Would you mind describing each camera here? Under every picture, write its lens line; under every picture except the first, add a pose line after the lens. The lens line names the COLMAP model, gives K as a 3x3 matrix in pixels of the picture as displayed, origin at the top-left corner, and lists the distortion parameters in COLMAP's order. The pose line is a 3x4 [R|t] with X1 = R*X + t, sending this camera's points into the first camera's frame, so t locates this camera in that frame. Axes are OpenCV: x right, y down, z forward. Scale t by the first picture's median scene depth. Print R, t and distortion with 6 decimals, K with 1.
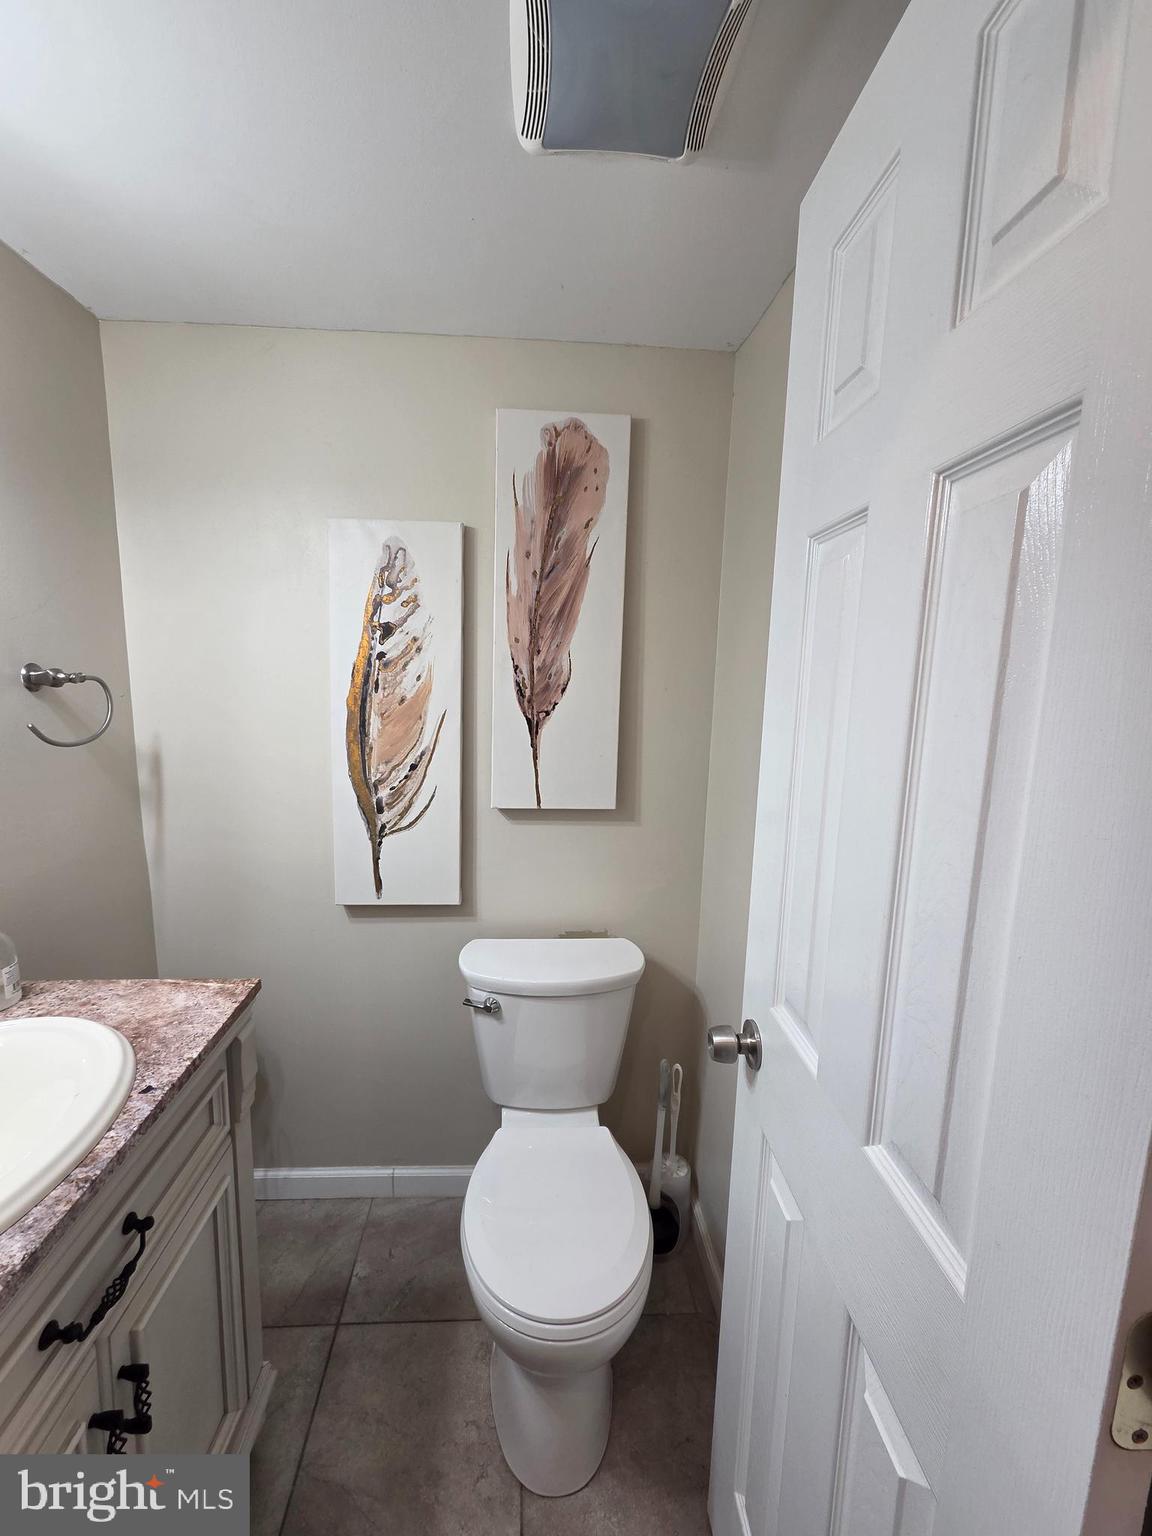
lens RADIAL K [[638.7, 0, 565.0], [0, 638.7, 763.9], [0, 0, 1]] dist [-0.000116, 0.001122]
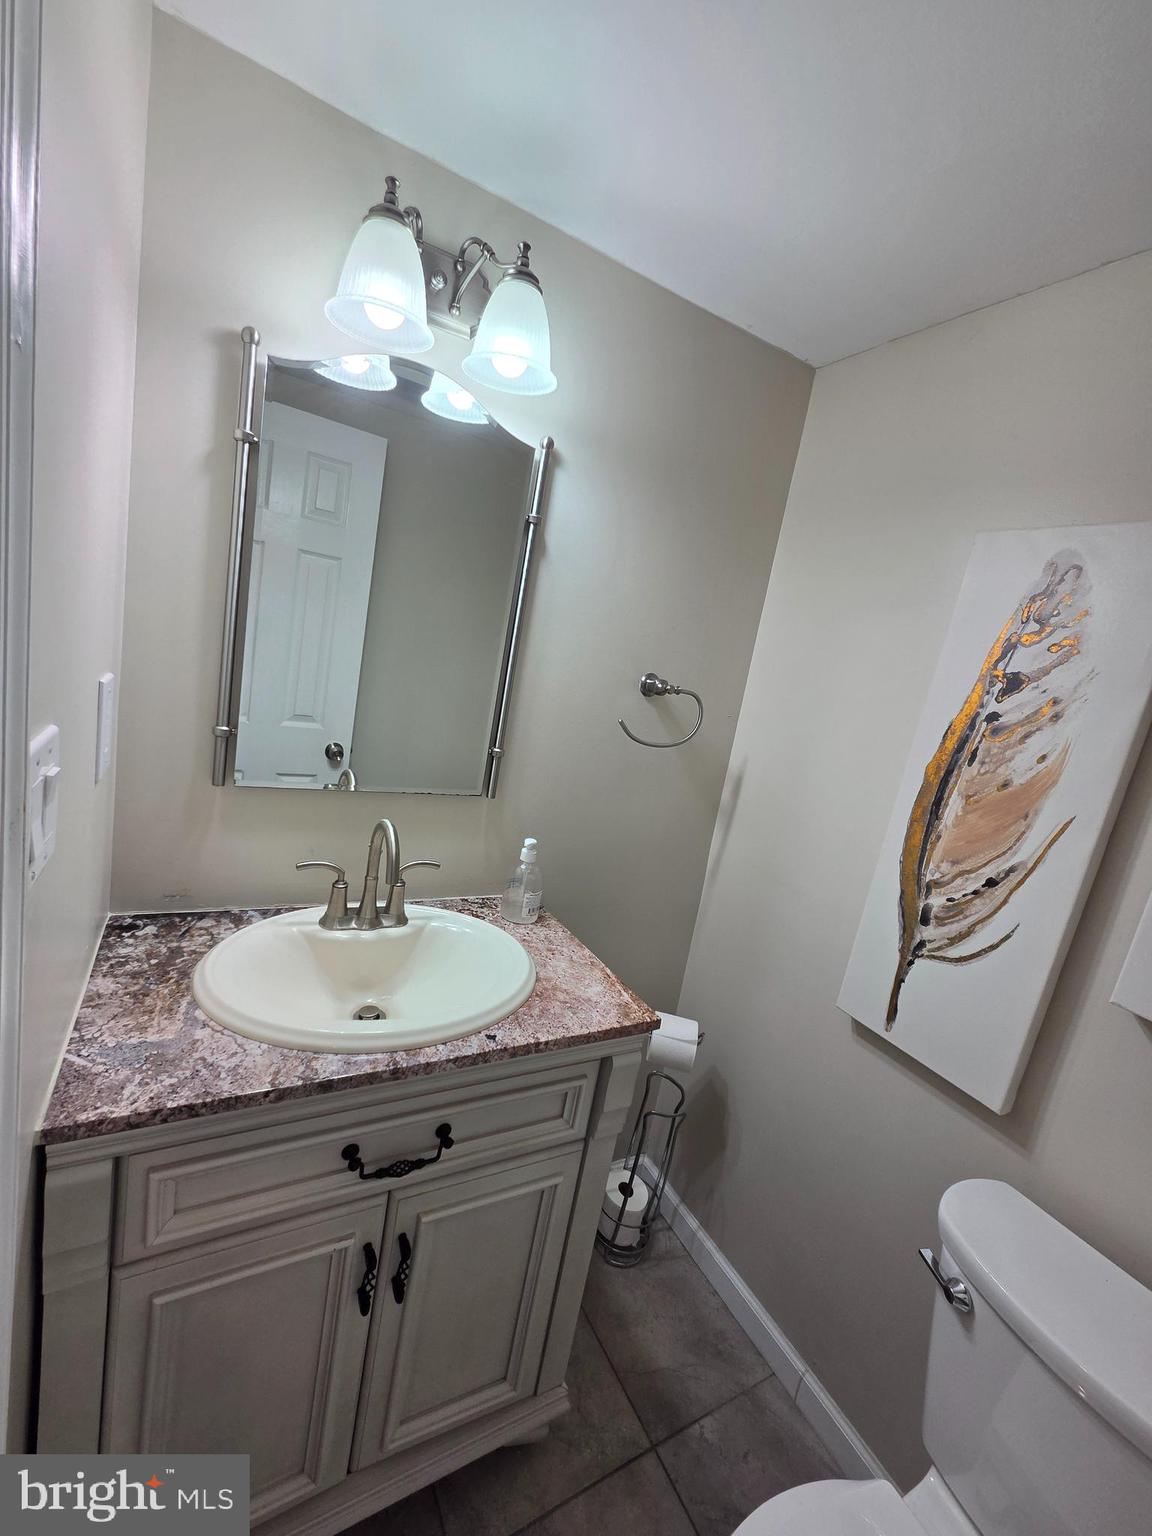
lens RADIAL K [[638.7, 0, 568.9], [0, 638.7, 766.1], [0, 0, 1]] dist [-0.000116, 0.001122]
pose [[0.407966, 0.213498, -0.887684, 0.160748], [-0.294805, 0.950998, 0.093238, -0.045556], [0.864091, 0.223656, 0.450915, 0.286370]]
